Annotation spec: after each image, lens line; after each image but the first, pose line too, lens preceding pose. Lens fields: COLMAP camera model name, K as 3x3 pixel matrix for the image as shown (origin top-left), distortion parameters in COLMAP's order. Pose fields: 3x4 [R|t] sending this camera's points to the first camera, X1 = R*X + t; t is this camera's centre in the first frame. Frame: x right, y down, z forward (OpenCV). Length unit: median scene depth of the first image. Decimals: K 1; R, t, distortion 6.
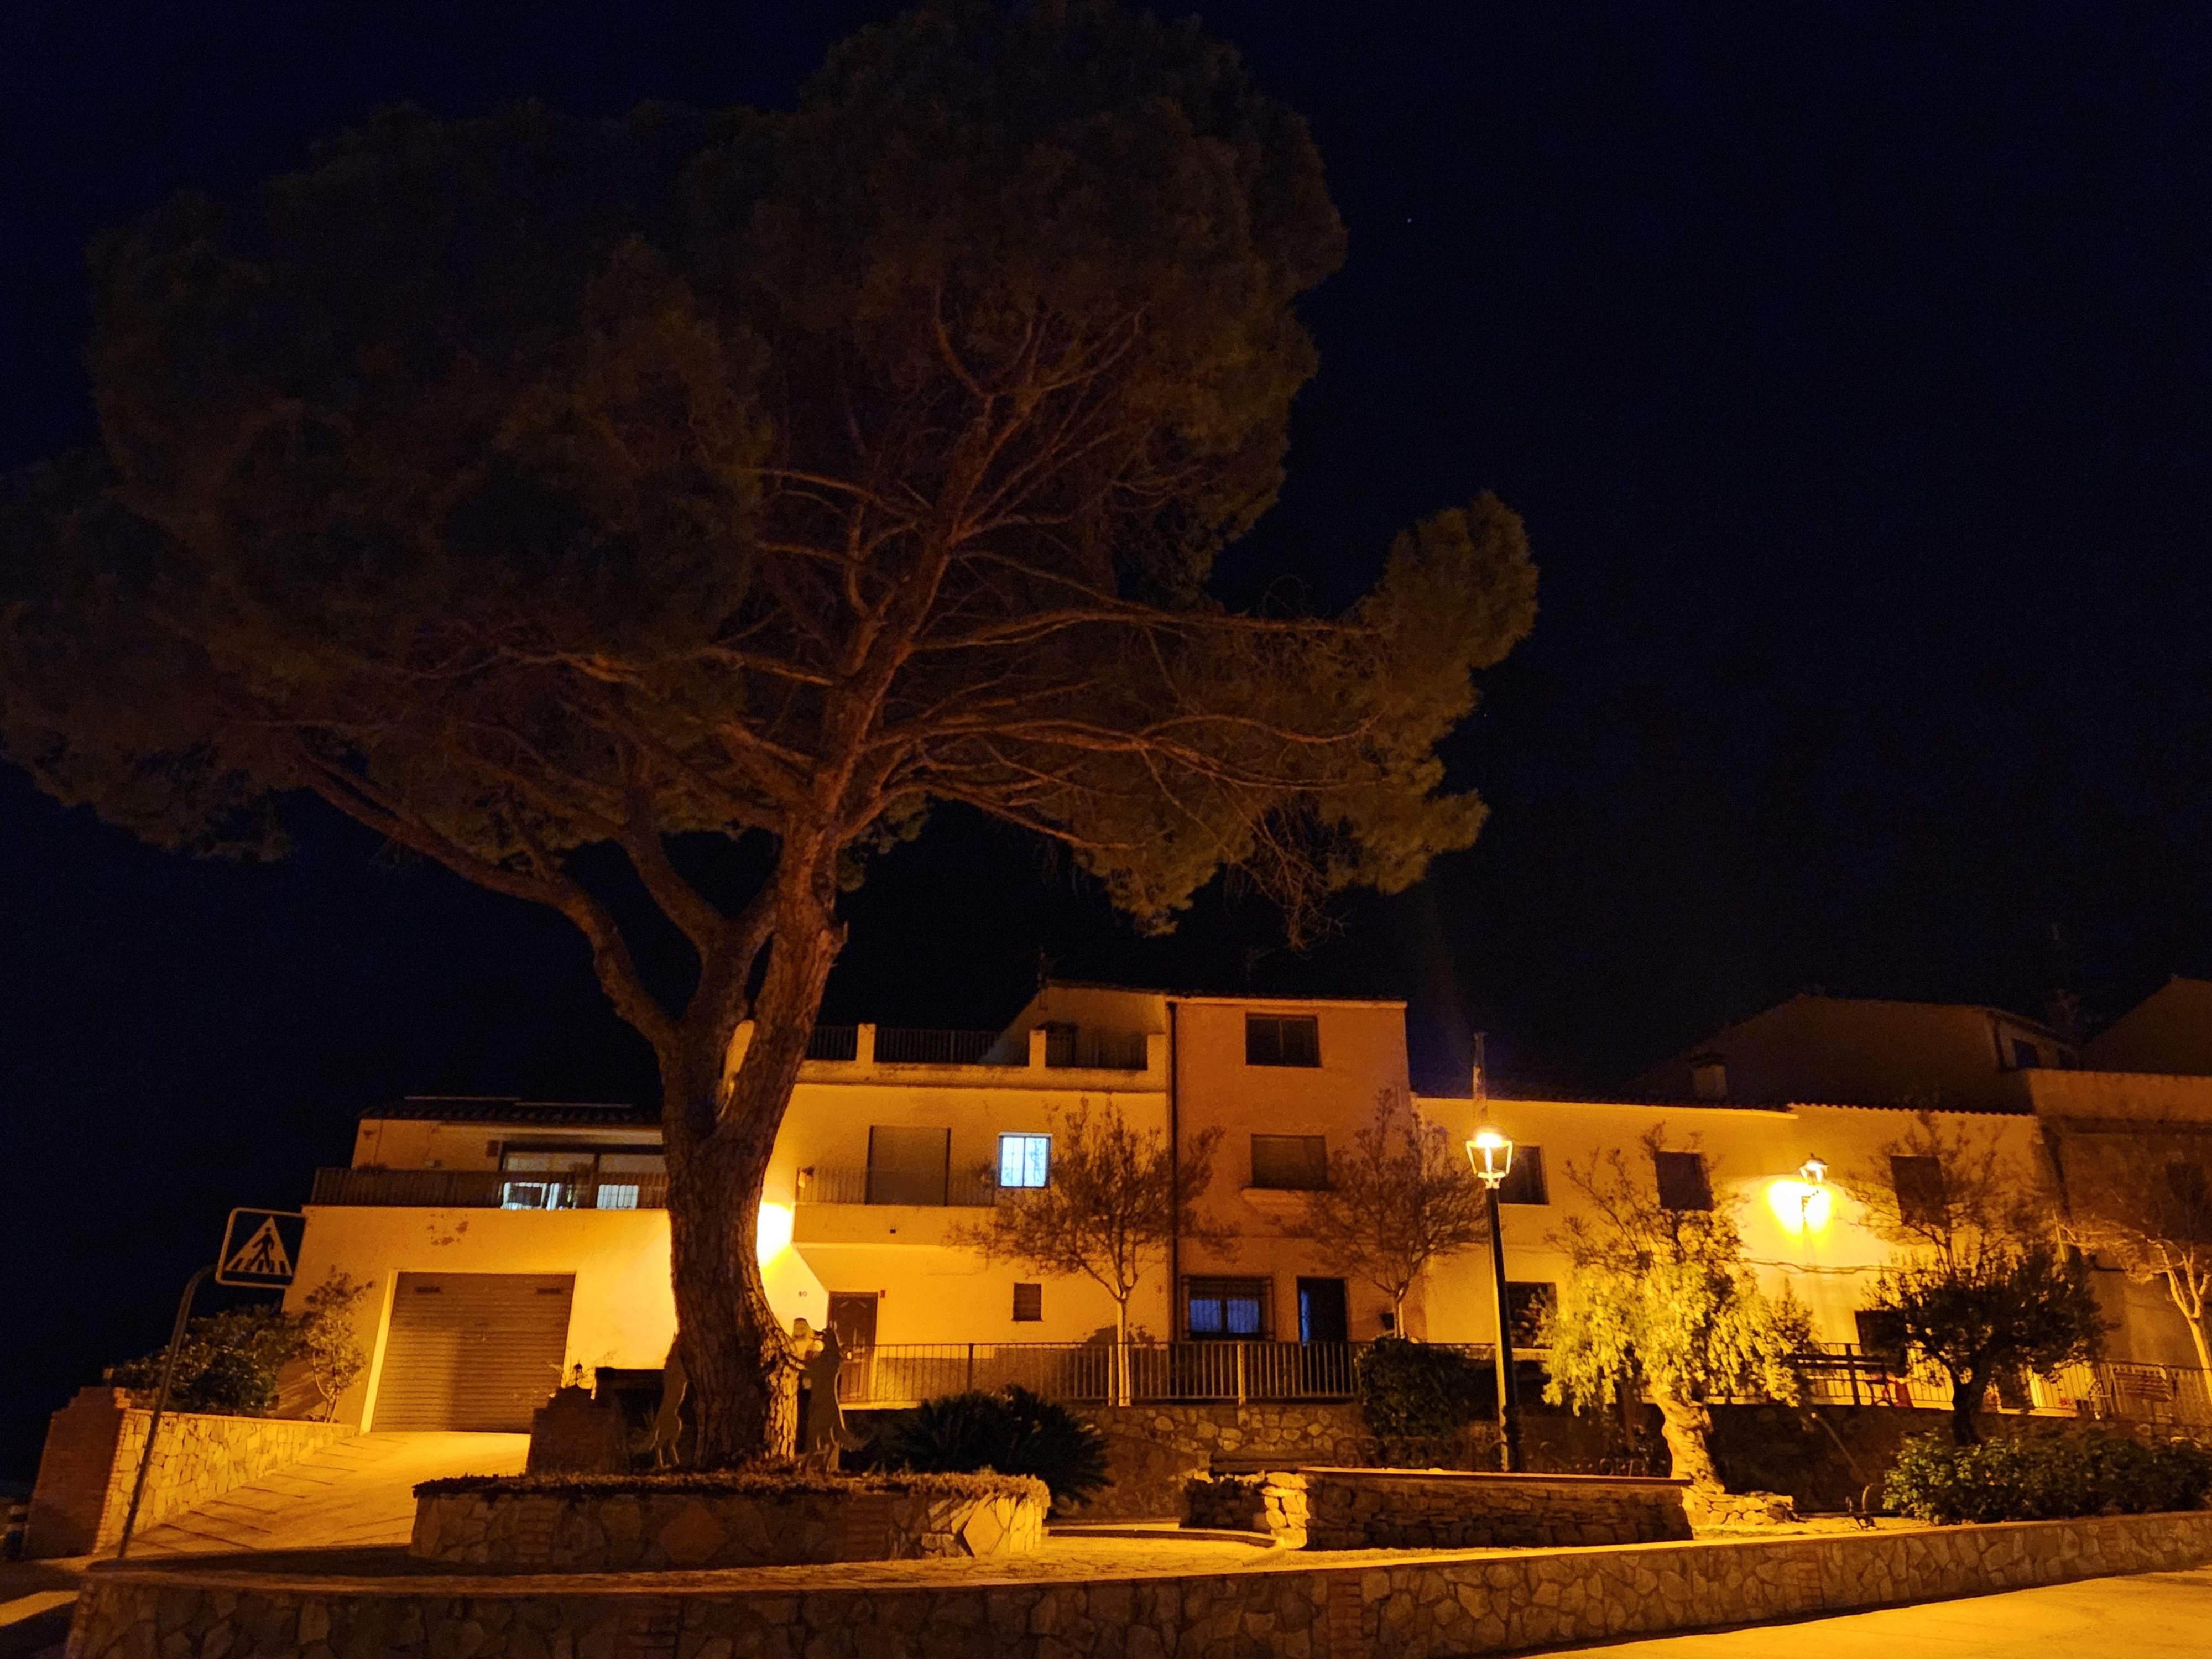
lens RADIAL K [[1494.1, 0, 1115.7], [0, 1494.1, 834.9], [0, 0, 1]] dist [0.056157, -0.002327]
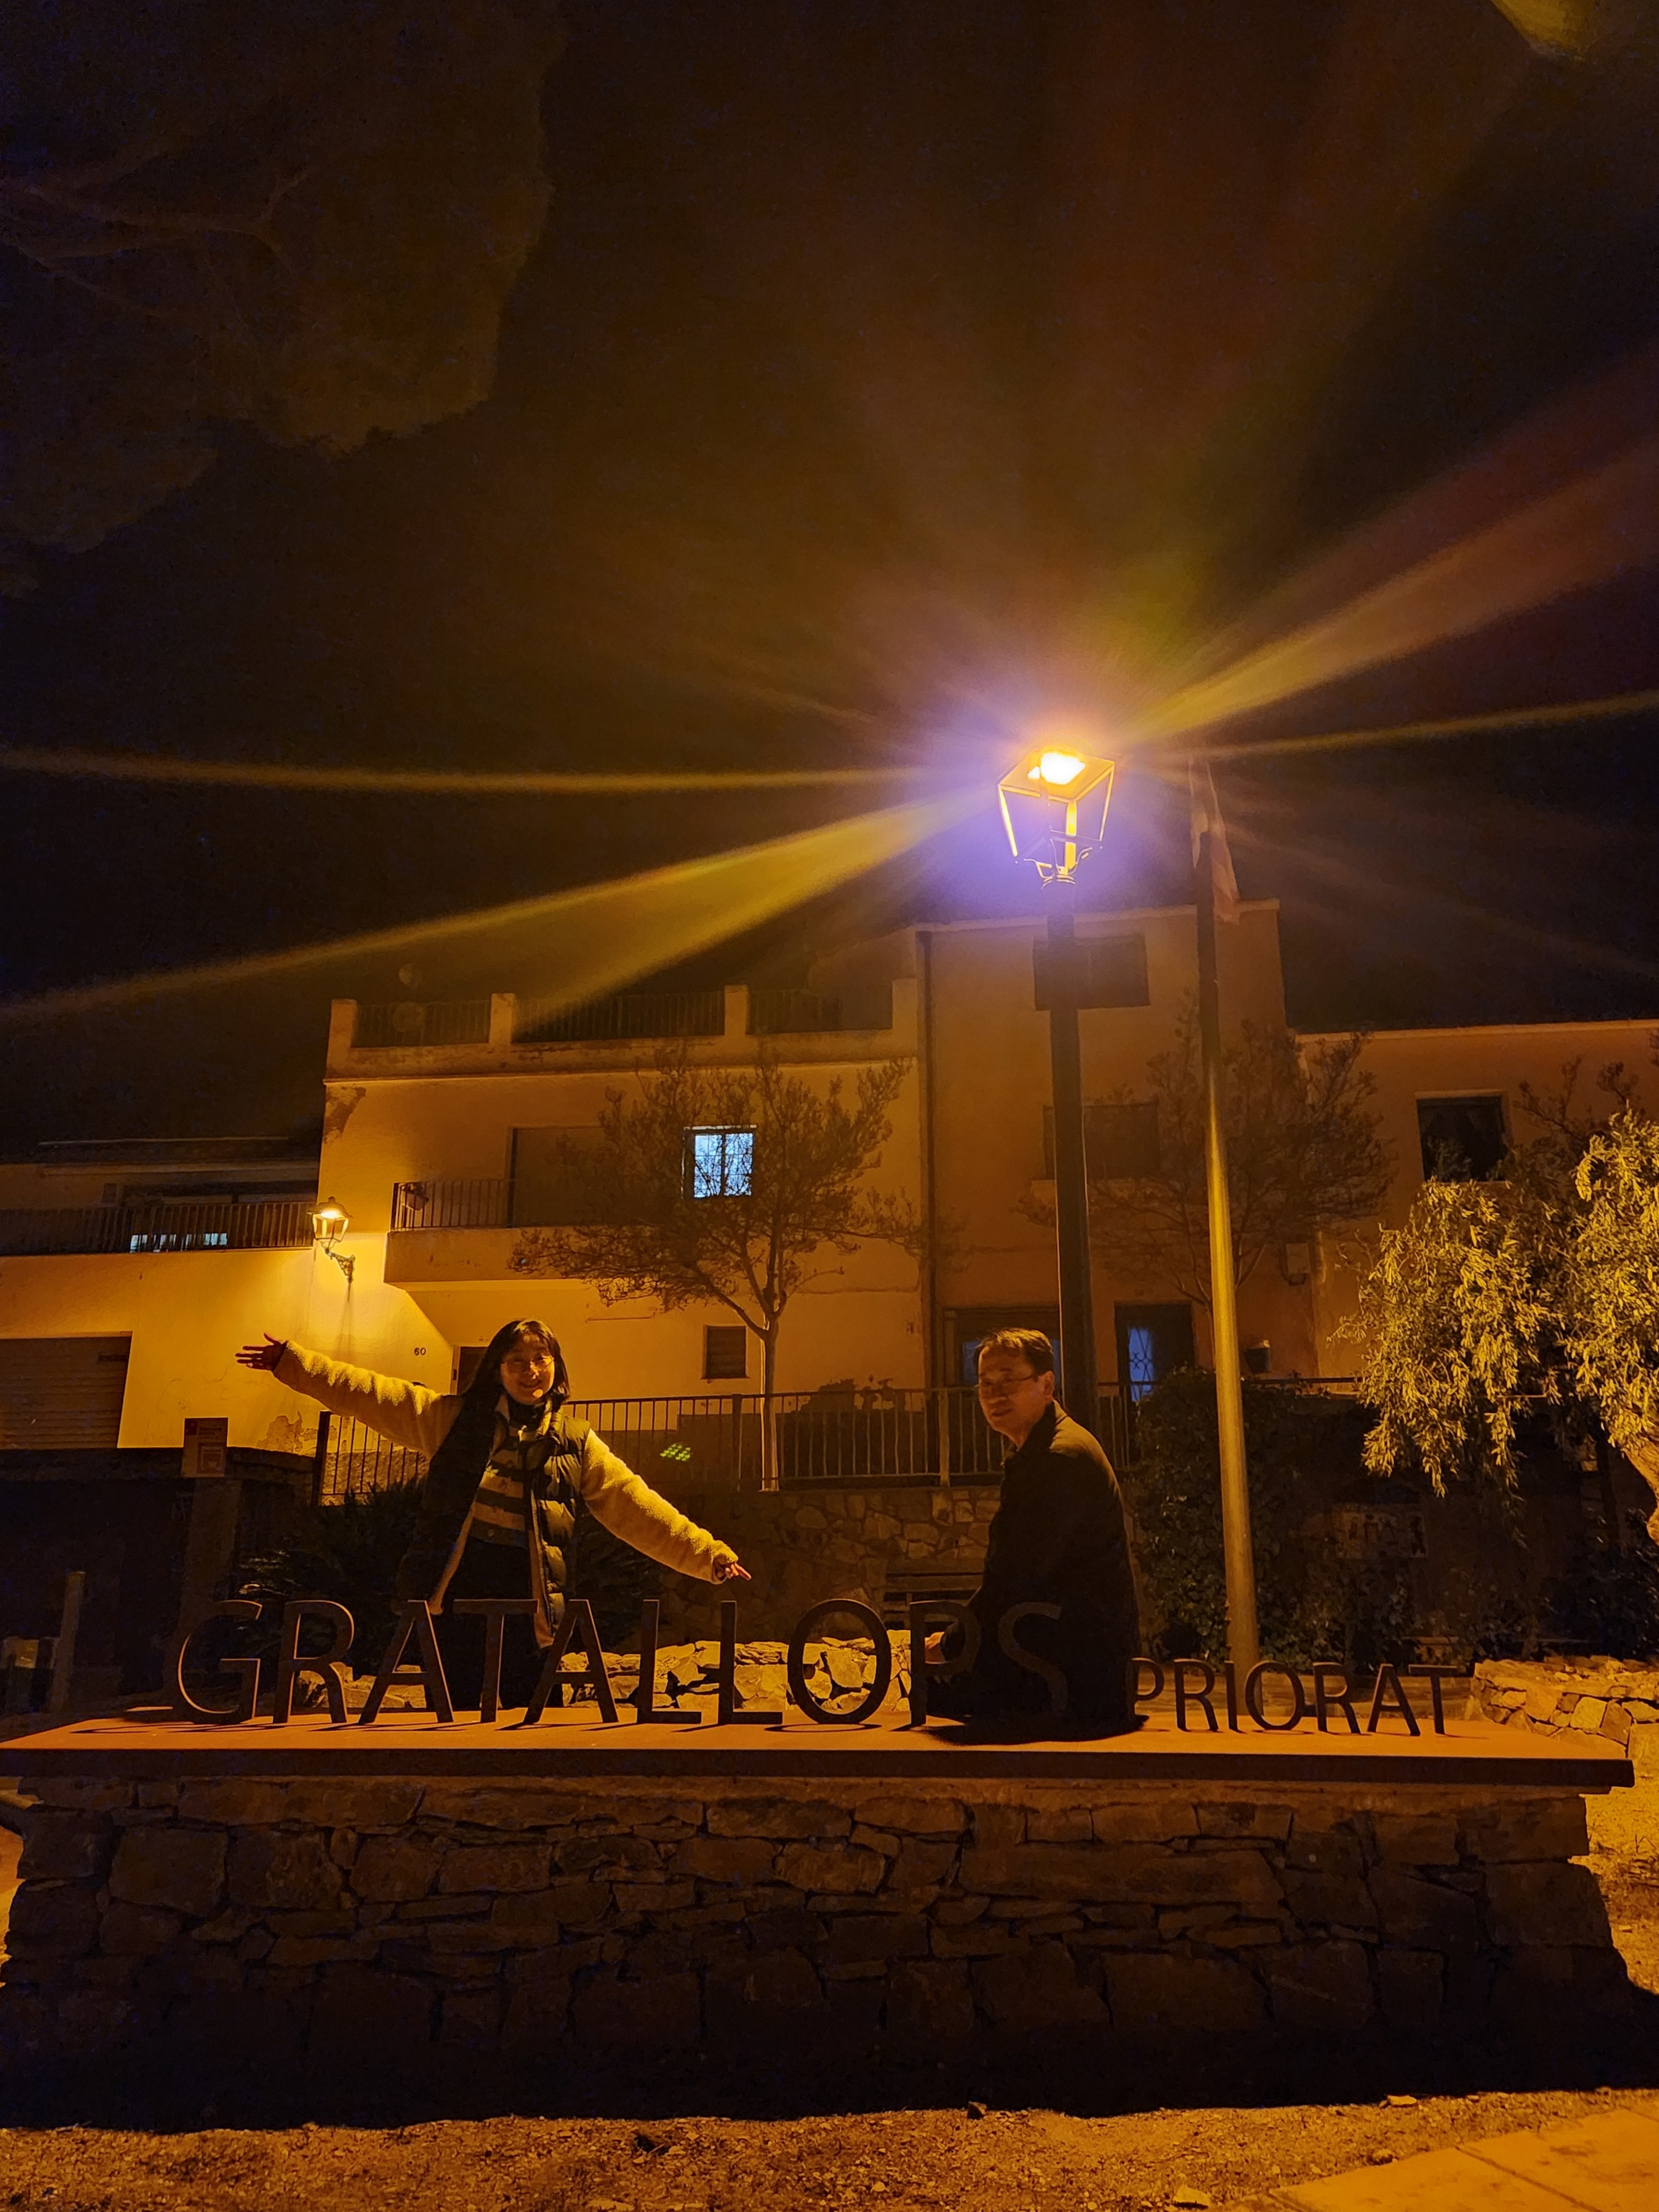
lens RADIAL K [[1494.1, 0, 826.7], [0, 1494.1, 1097.4], [0, 0, 1]] dist [0.056157, -0.002327]
pose [[0.977638, -0.068635, -0.198778, 0.172300], [0.089266, 0.991298, 0.096750, 0.160373], [0.190407, -0.112331, 0.975257, 0.419388]]
